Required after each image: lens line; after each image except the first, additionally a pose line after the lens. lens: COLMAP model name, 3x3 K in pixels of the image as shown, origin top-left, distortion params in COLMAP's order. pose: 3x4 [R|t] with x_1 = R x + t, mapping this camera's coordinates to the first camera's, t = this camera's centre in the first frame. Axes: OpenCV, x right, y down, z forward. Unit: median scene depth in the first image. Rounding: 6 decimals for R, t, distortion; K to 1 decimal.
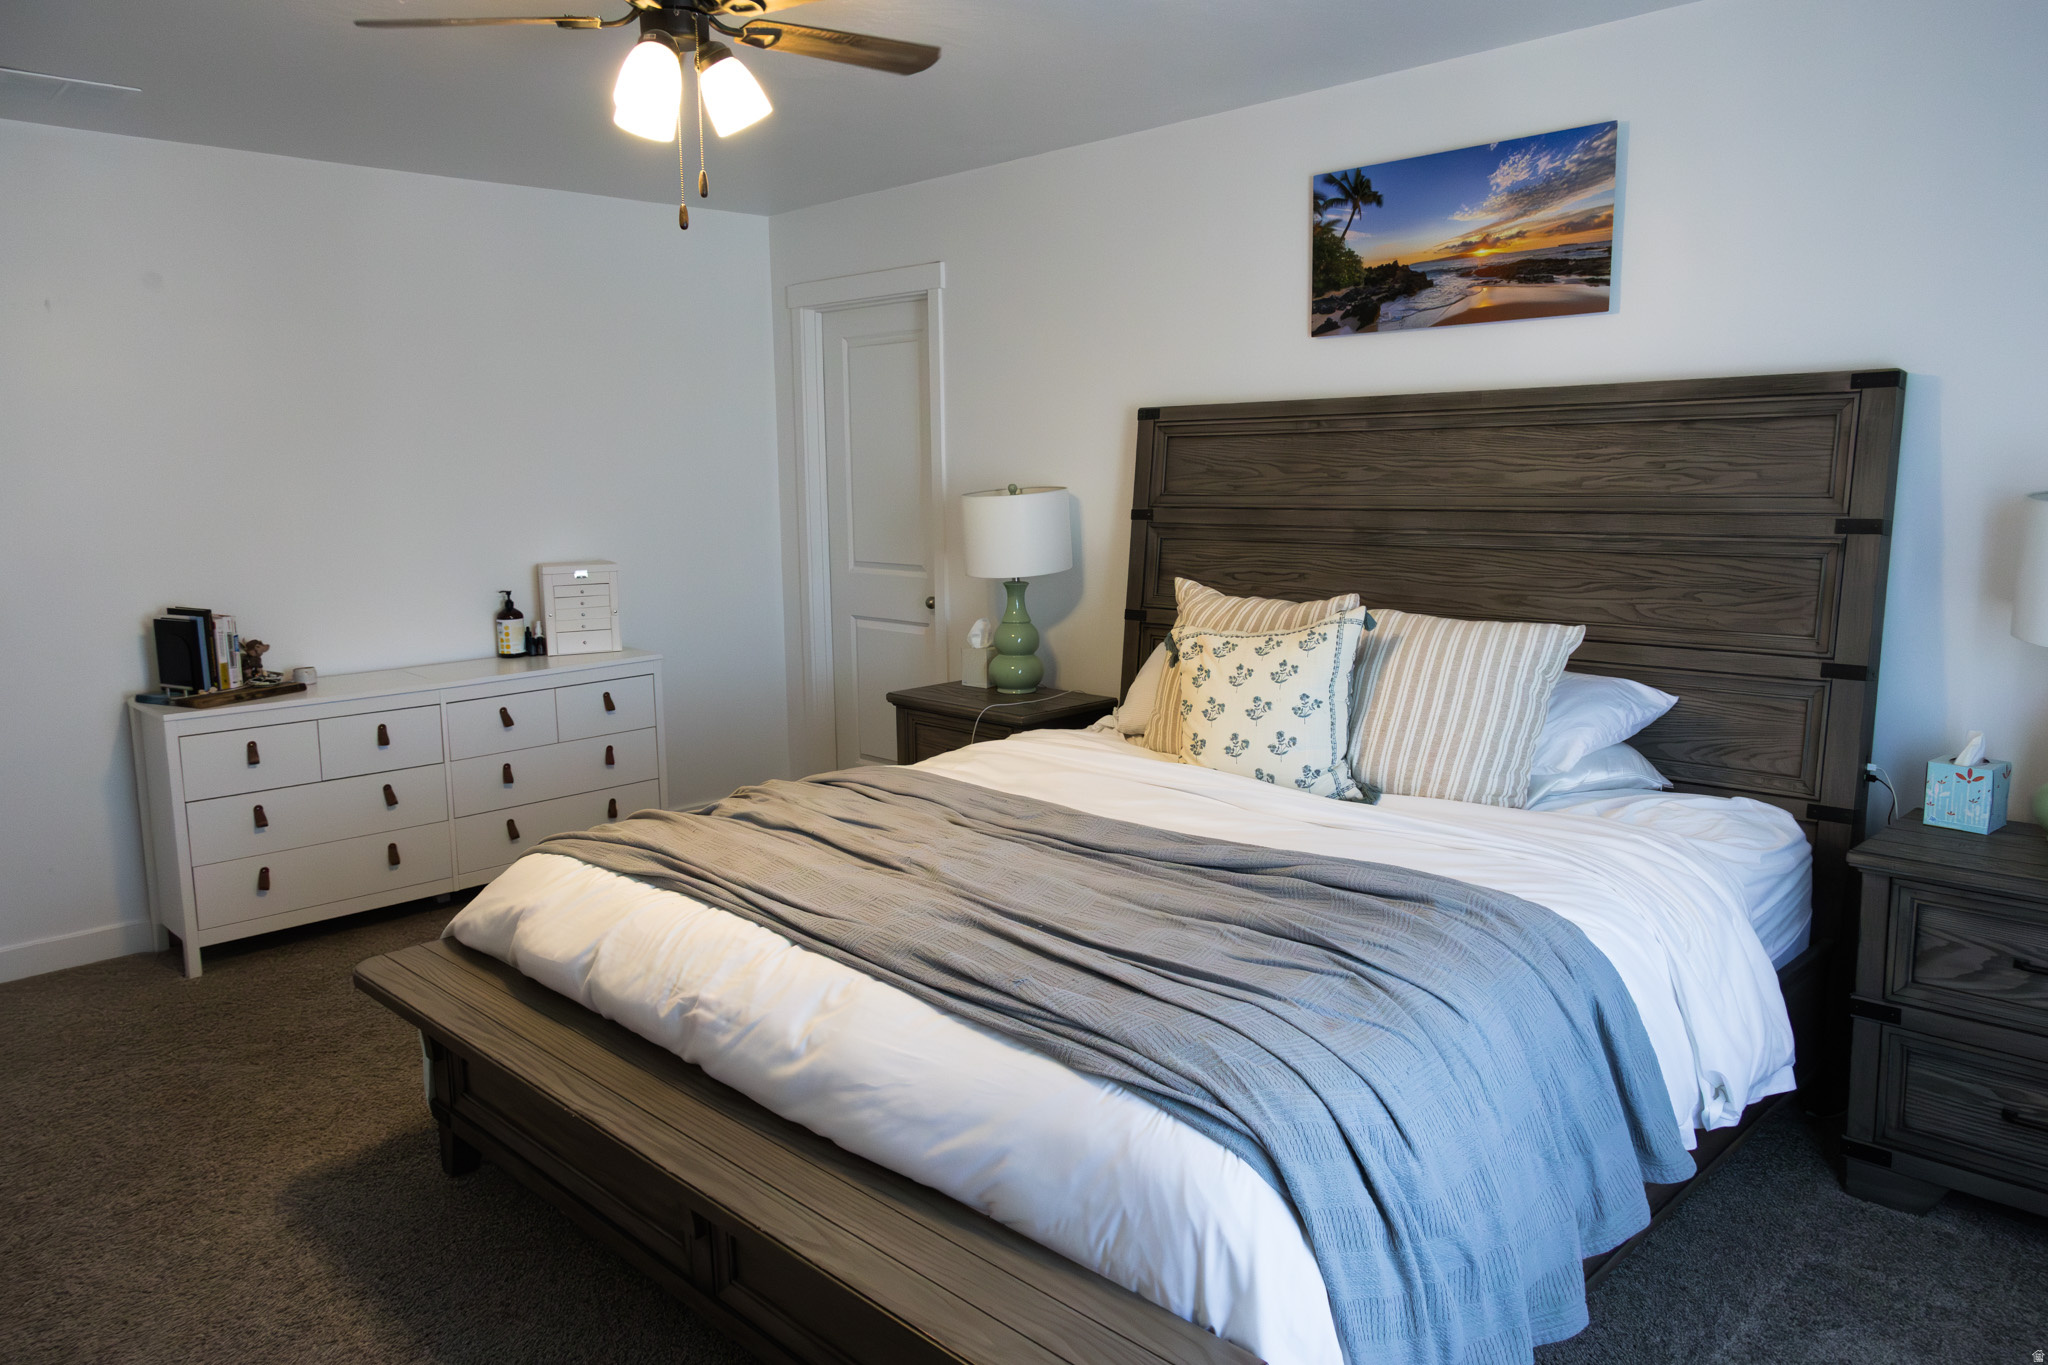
lens RADIAL K [[1475.5, 0, 1028.1], [0, 1475.5, 667.8], [0, 0, 1]] dist [0.045462, 0.001487]
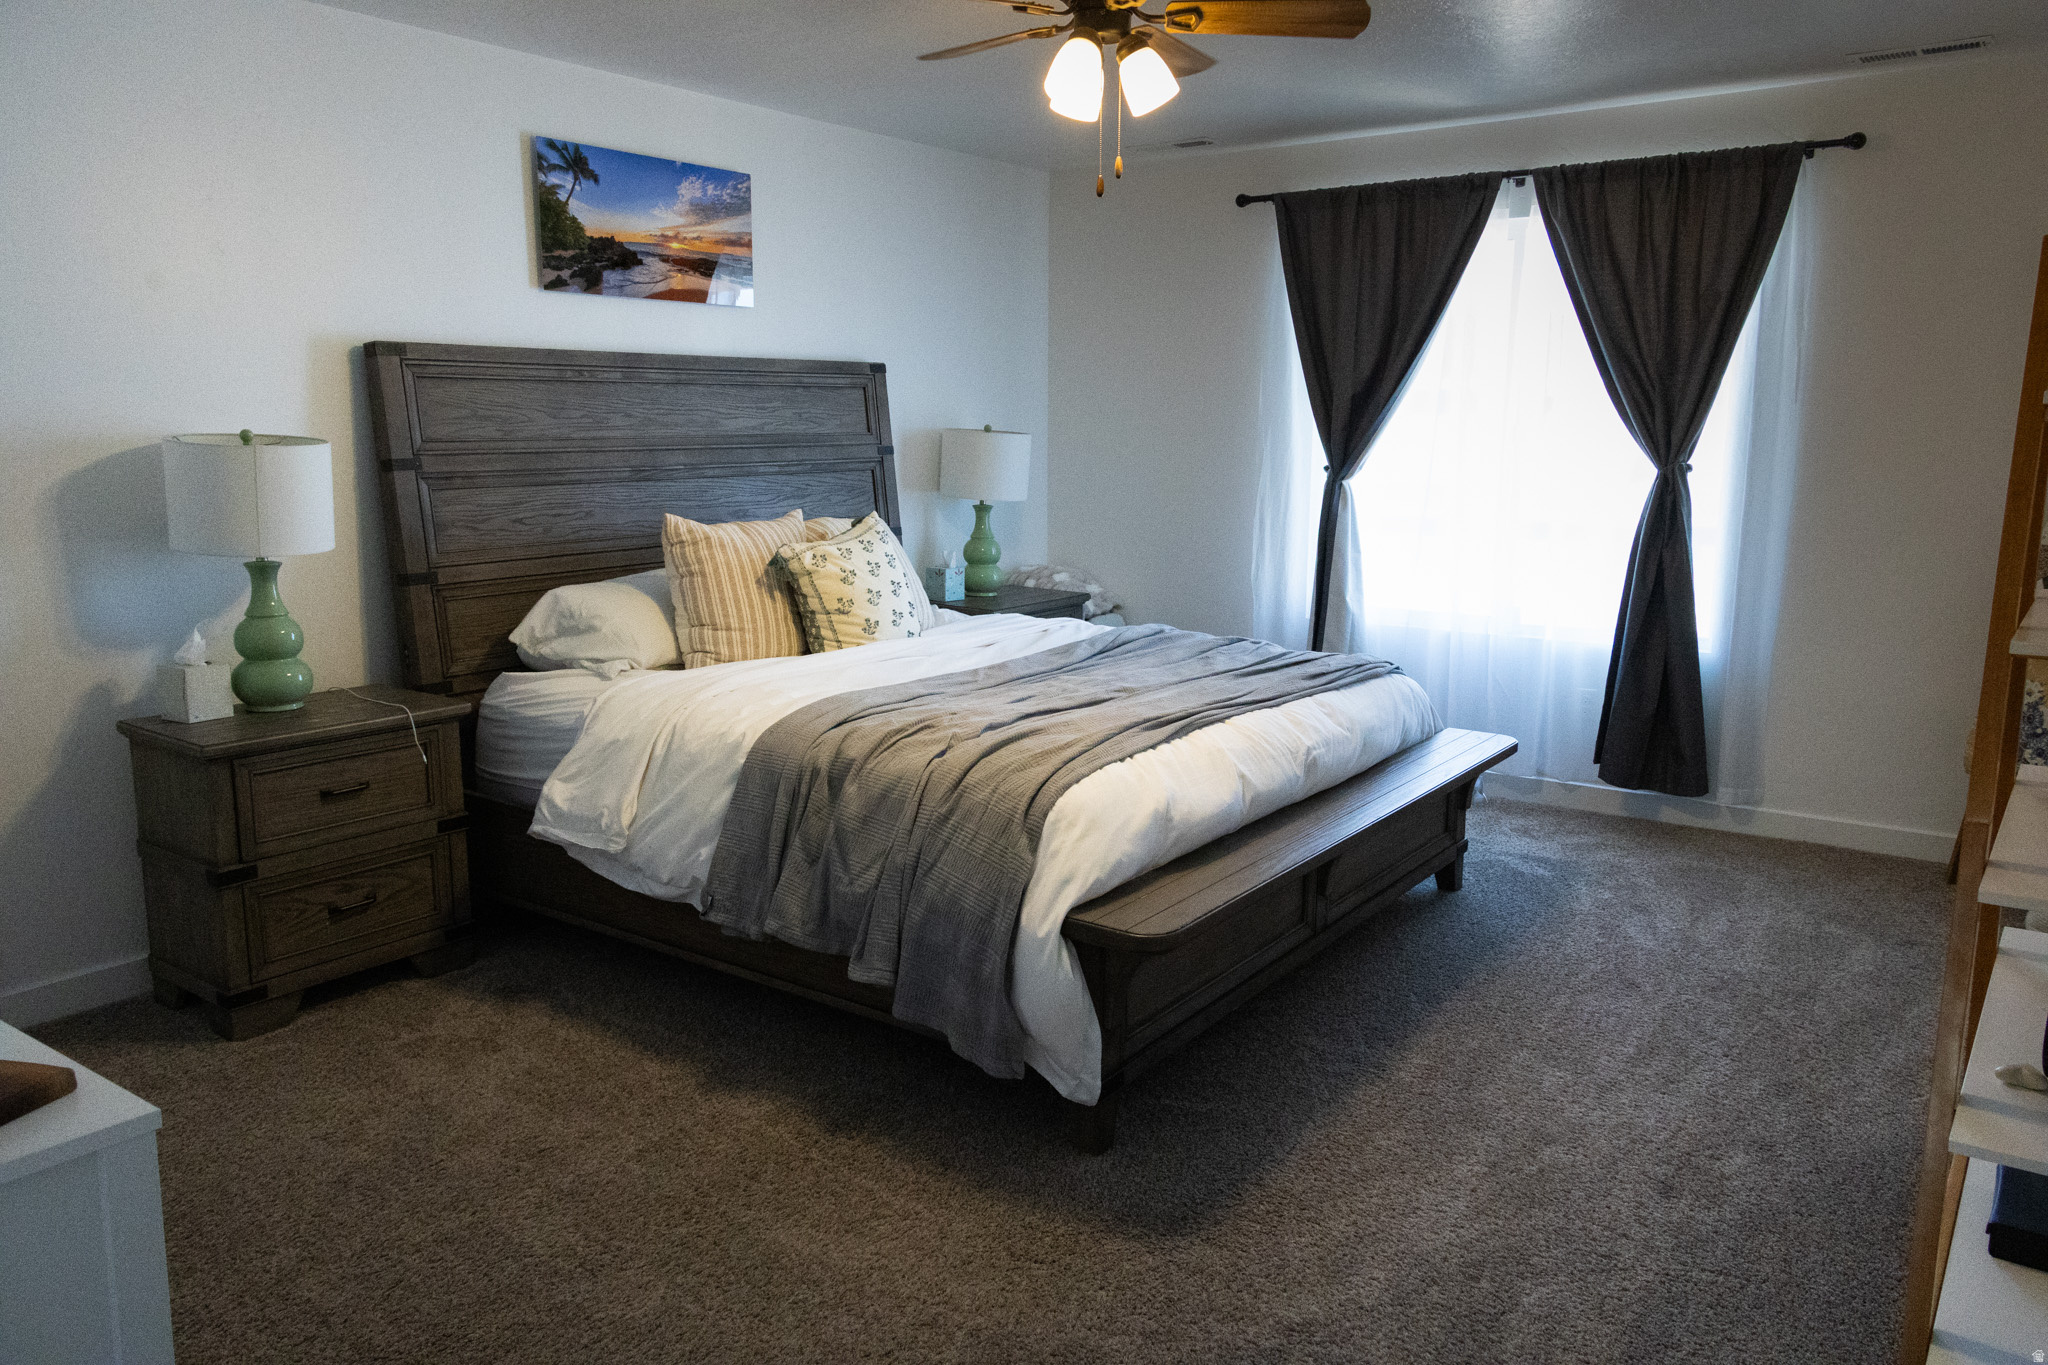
lens RADIAL K [[1475.5, 0, 1027.6], [0, 1475.5, 696.4], [0, 0, 1]] dist [0.045462, 0.001487]
pose [[-0.171878, -0.170322, 0.970283, -1.004730], [0.142653, 0.970255, 0.195587, -0.104182], [-0.974735, 0.172031, -0.142469, 0.907576]]
